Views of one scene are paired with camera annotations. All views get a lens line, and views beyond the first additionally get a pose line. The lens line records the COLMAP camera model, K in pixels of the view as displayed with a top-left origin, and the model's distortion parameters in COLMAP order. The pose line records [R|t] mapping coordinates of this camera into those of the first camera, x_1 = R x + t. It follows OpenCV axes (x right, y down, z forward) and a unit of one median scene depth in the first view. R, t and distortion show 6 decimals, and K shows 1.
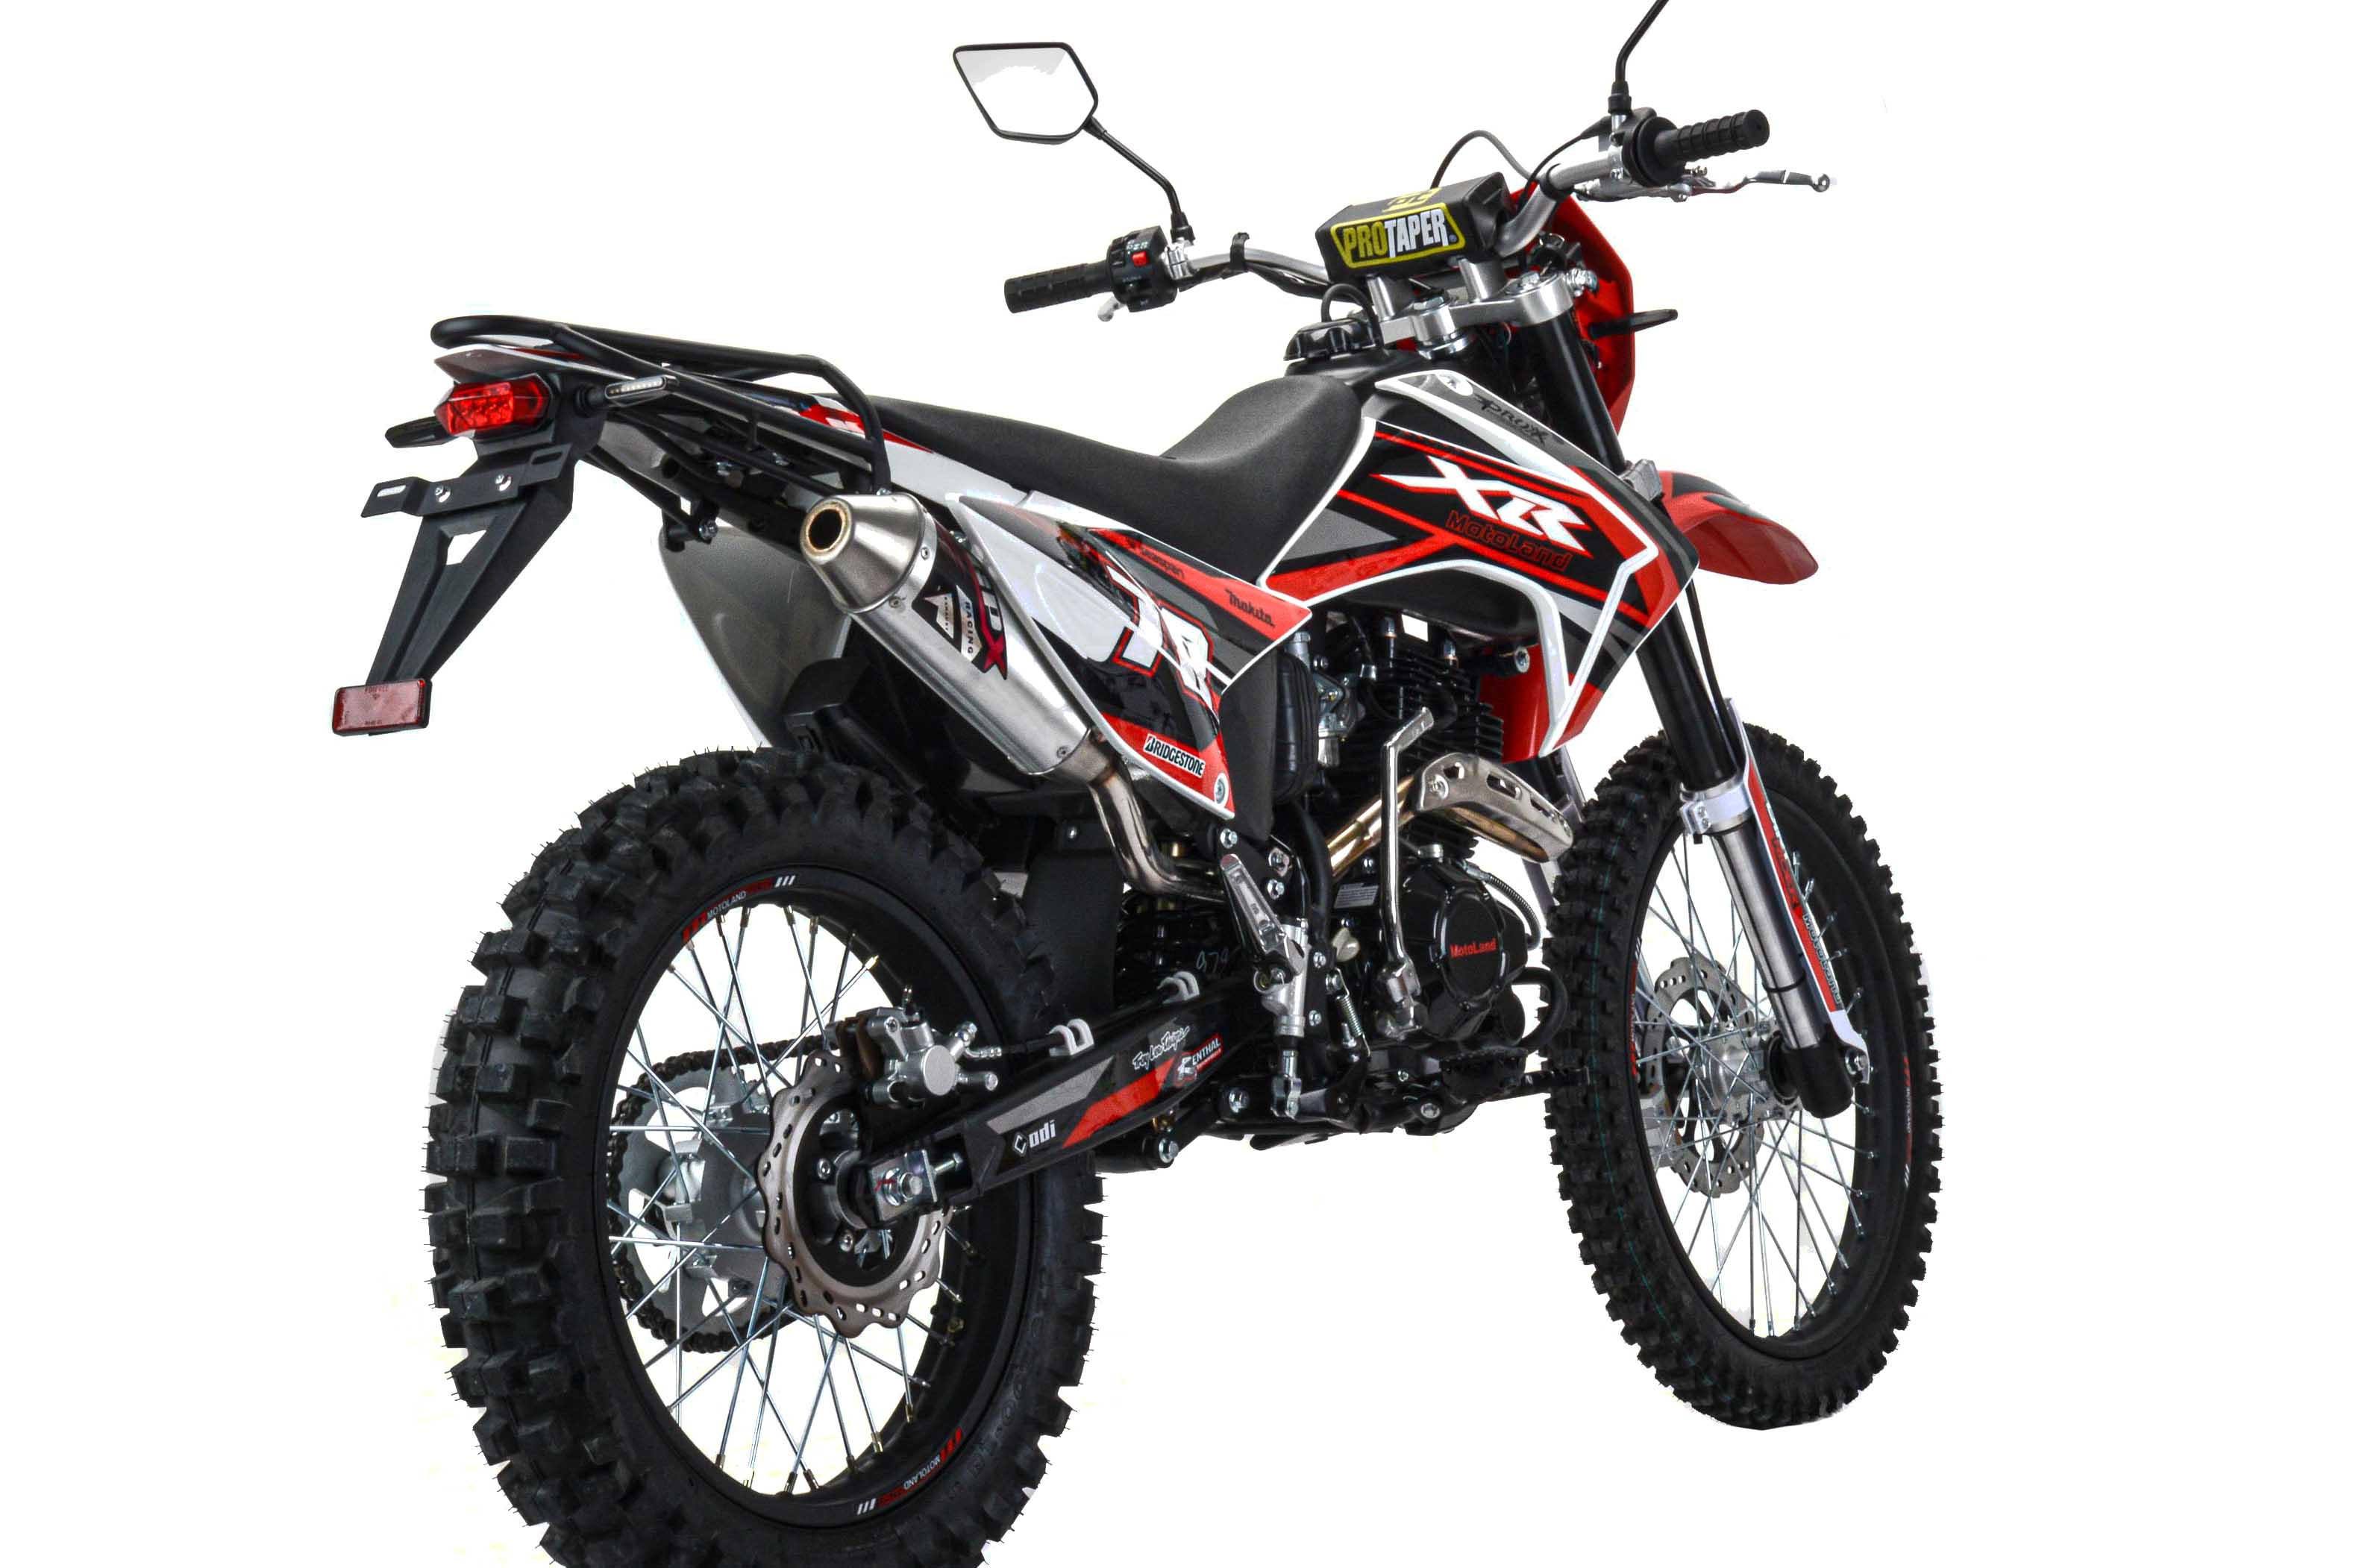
lens RADIAL K [[4786.6, 0, 1176.5], [0, 4786.6, 784.0], [0, 0, 1]] dist [0.133349, -0.043607]
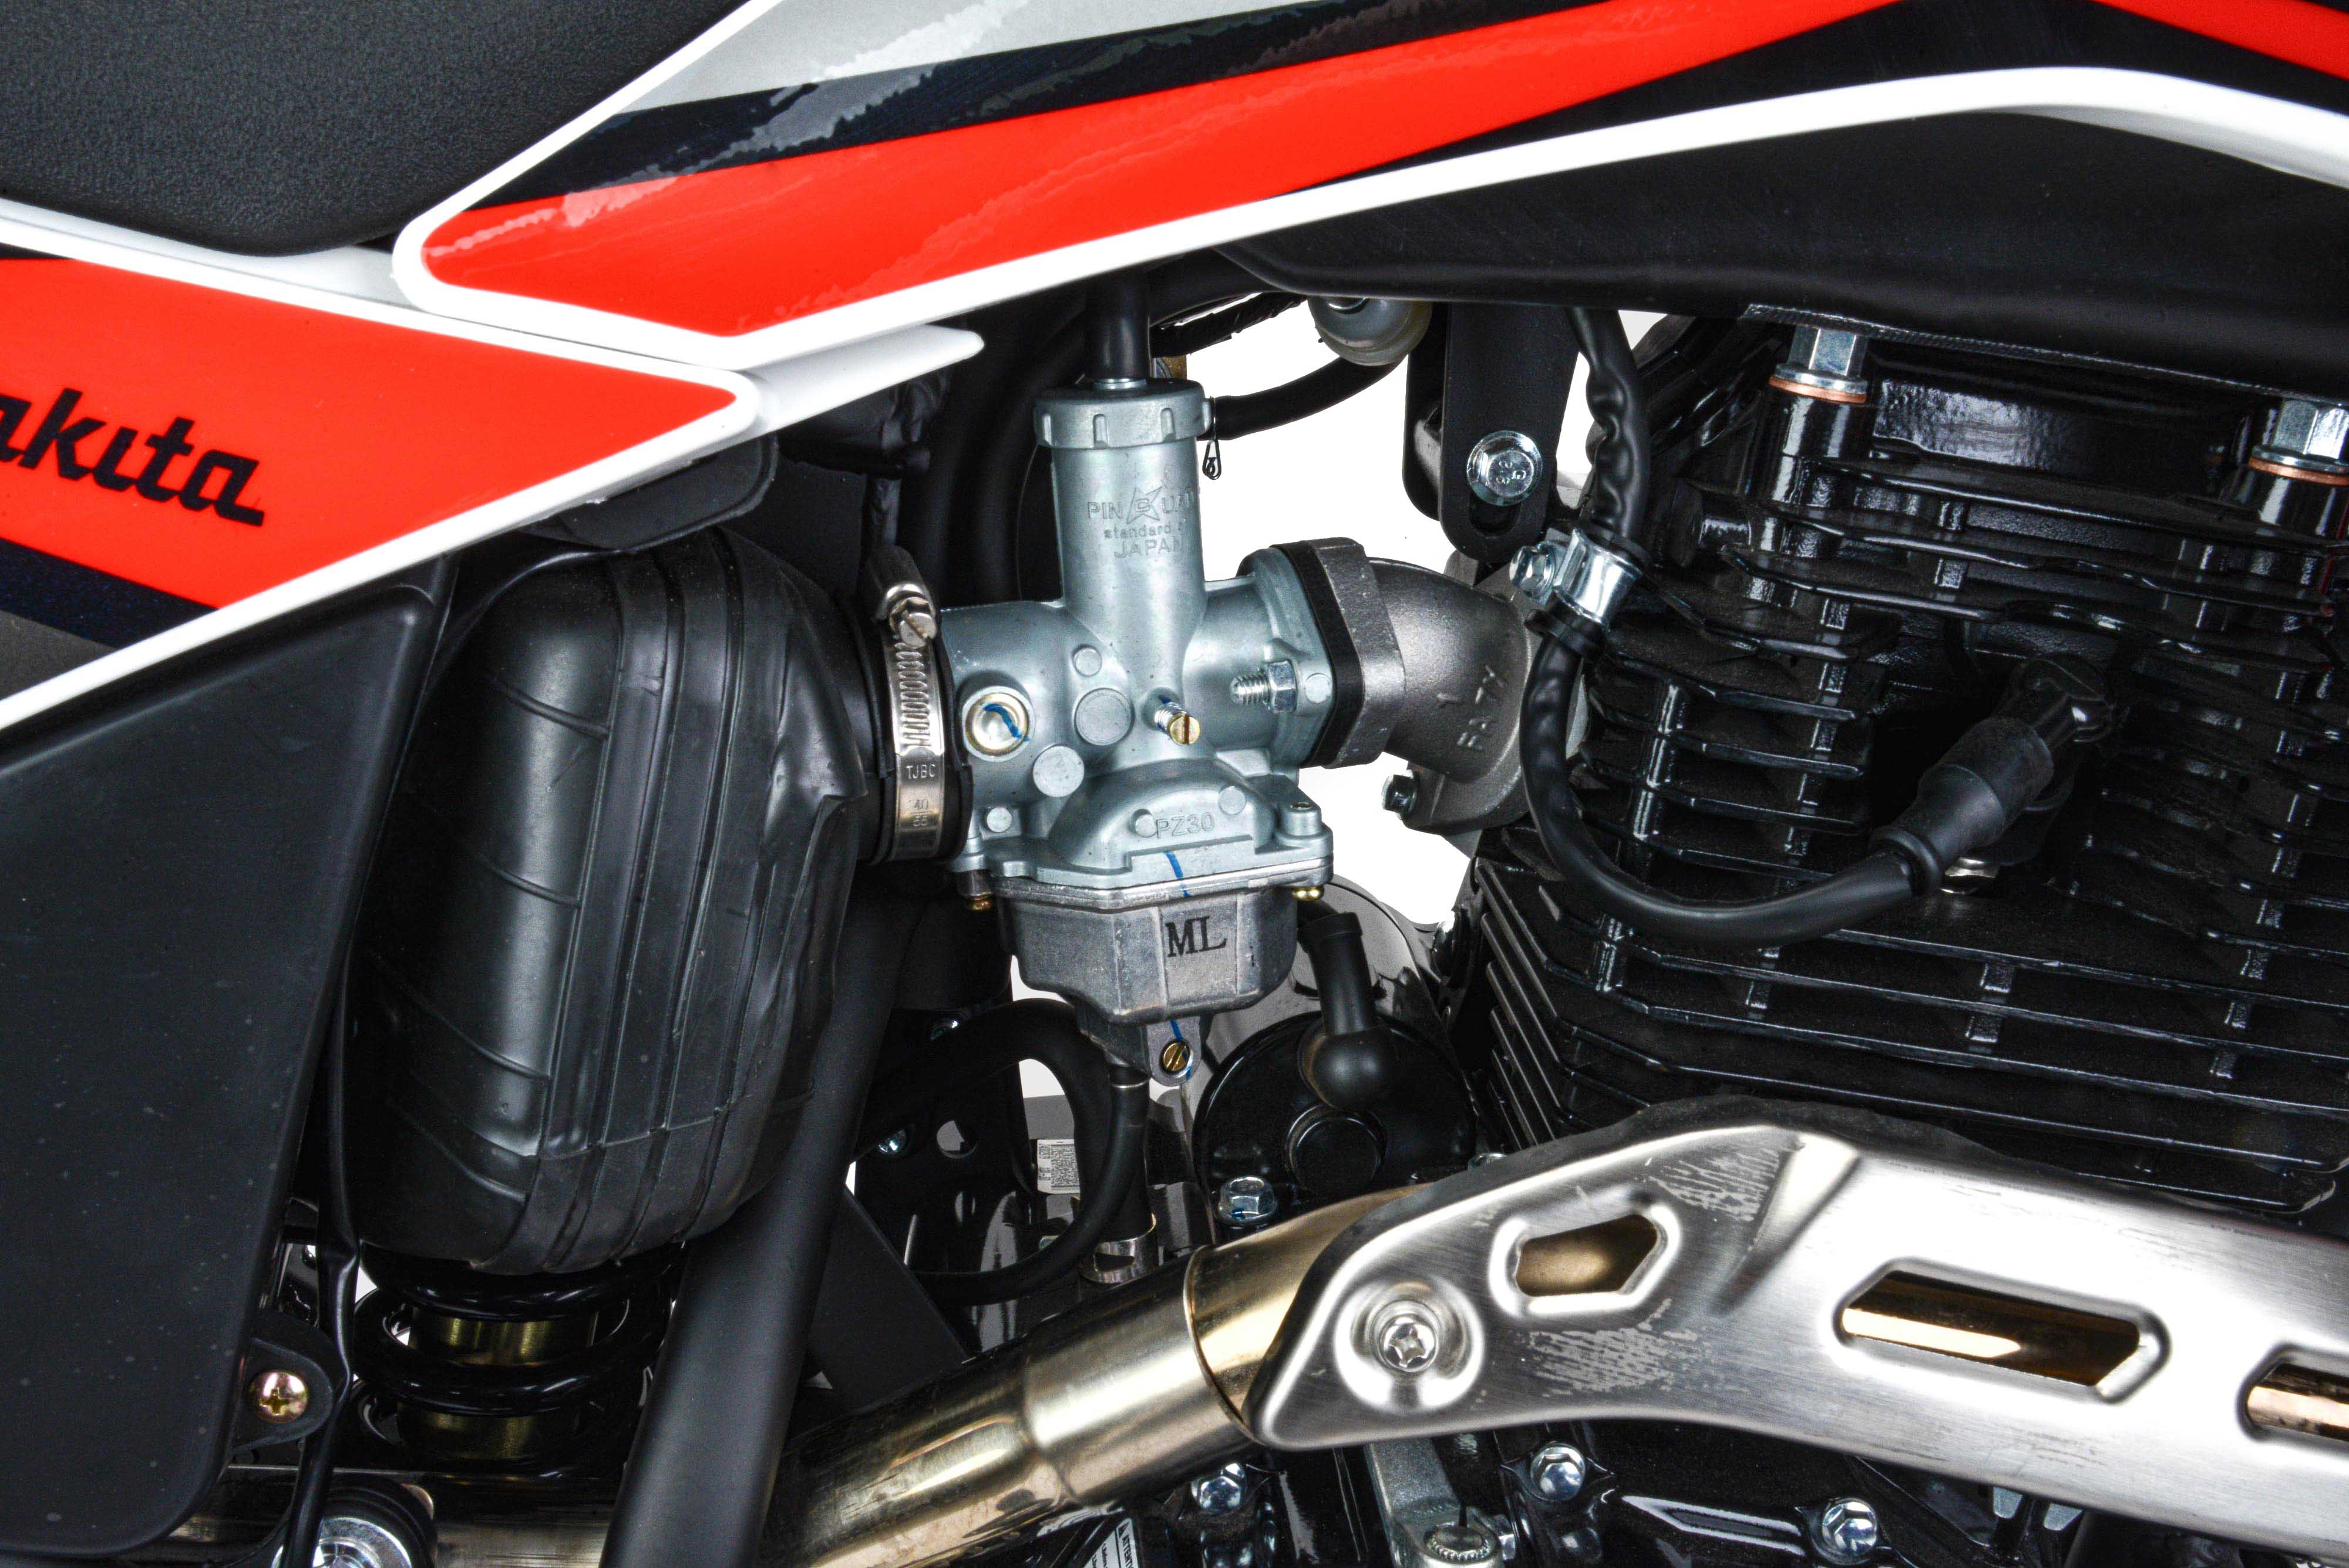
lens RADIAL K [[2553.4, 0, 1174.5], [0, 2553.4, 784.0], [0, 0, 1]] dist [0.006141, 0.142603]
pose [[0.648011, 0.278757, -0.708785, 0.122498], [0.004639, 0.929153, 0.369666, -0.062531], [0.761617, -0.242835, 0.600808, 0.999051]]
